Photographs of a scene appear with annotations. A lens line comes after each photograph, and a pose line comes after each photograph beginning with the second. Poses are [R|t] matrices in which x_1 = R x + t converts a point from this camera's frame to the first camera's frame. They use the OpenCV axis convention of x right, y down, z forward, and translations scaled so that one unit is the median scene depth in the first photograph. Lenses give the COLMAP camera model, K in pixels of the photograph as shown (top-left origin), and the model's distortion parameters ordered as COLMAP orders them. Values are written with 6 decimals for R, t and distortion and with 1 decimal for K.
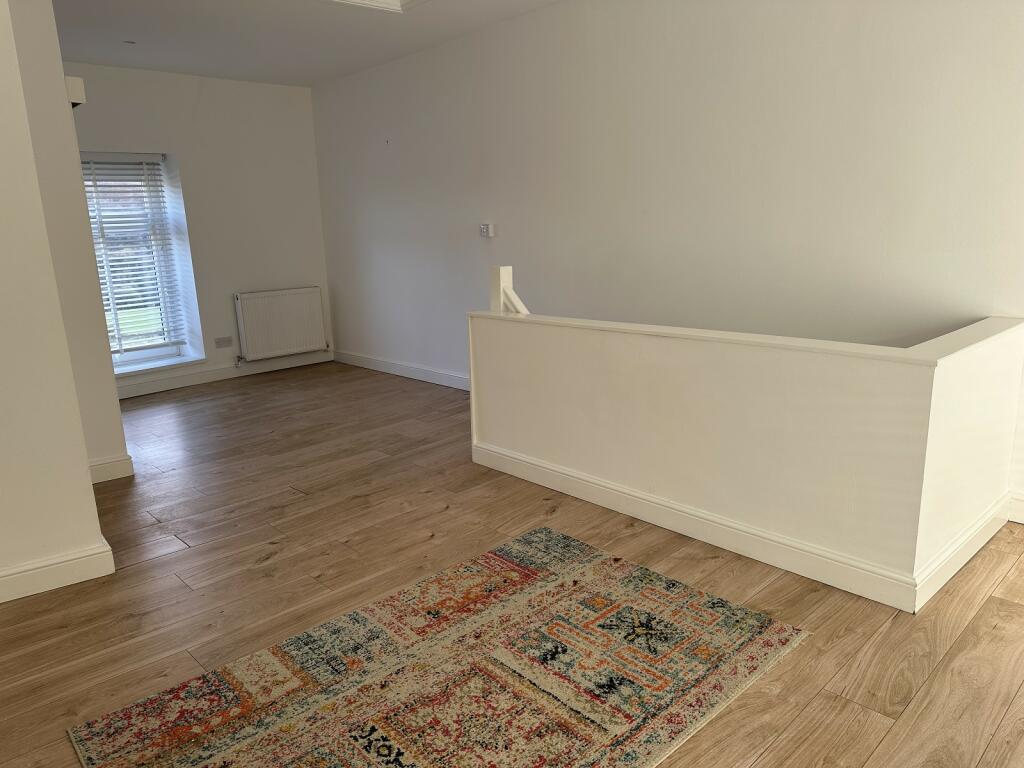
lens RADIAL K [[705.9, 0, 514.8], [0, 705.9, 382.4], [0, 0, 1]] dist [0.105158, -0.131557]
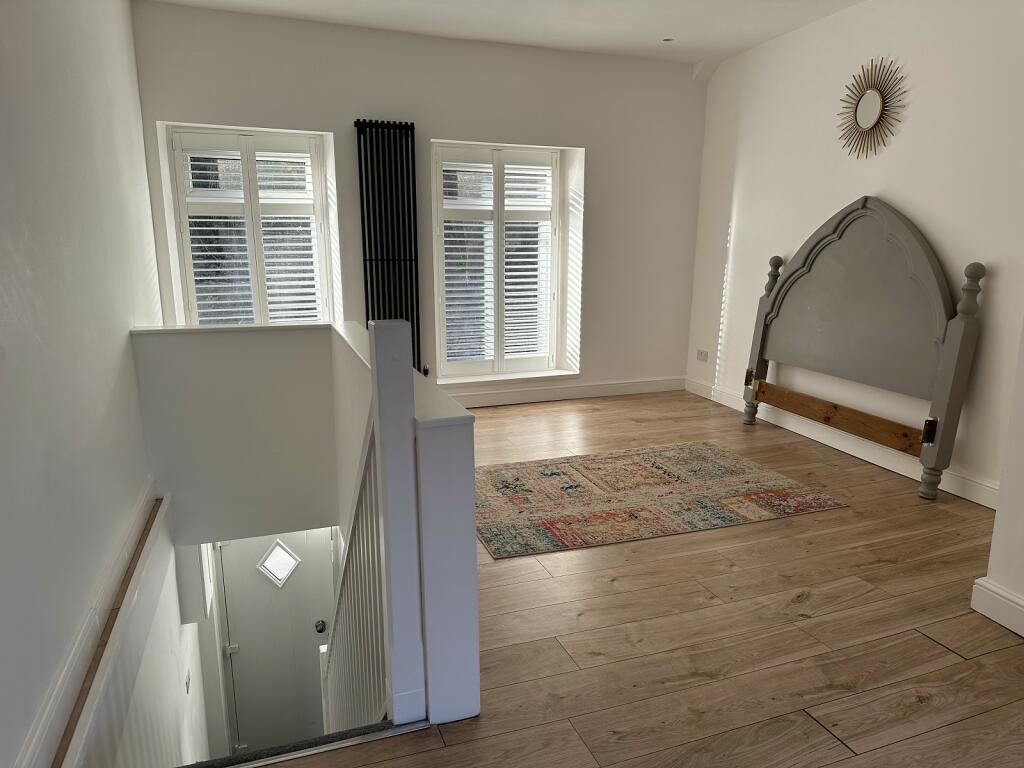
lens RADIAL K [[705.9, 0, 514.8], [0, 705.9, 382.4], [0, 0, 1]] dist [0.105158, -0.131557]
pose [[-0.918633, -0.046388, 0.392380, -0.436352], [0.116695, 0.916929, 0.381606, -0.468742], [-0.377487, 0.396344, -0.836908, 2.167268]]
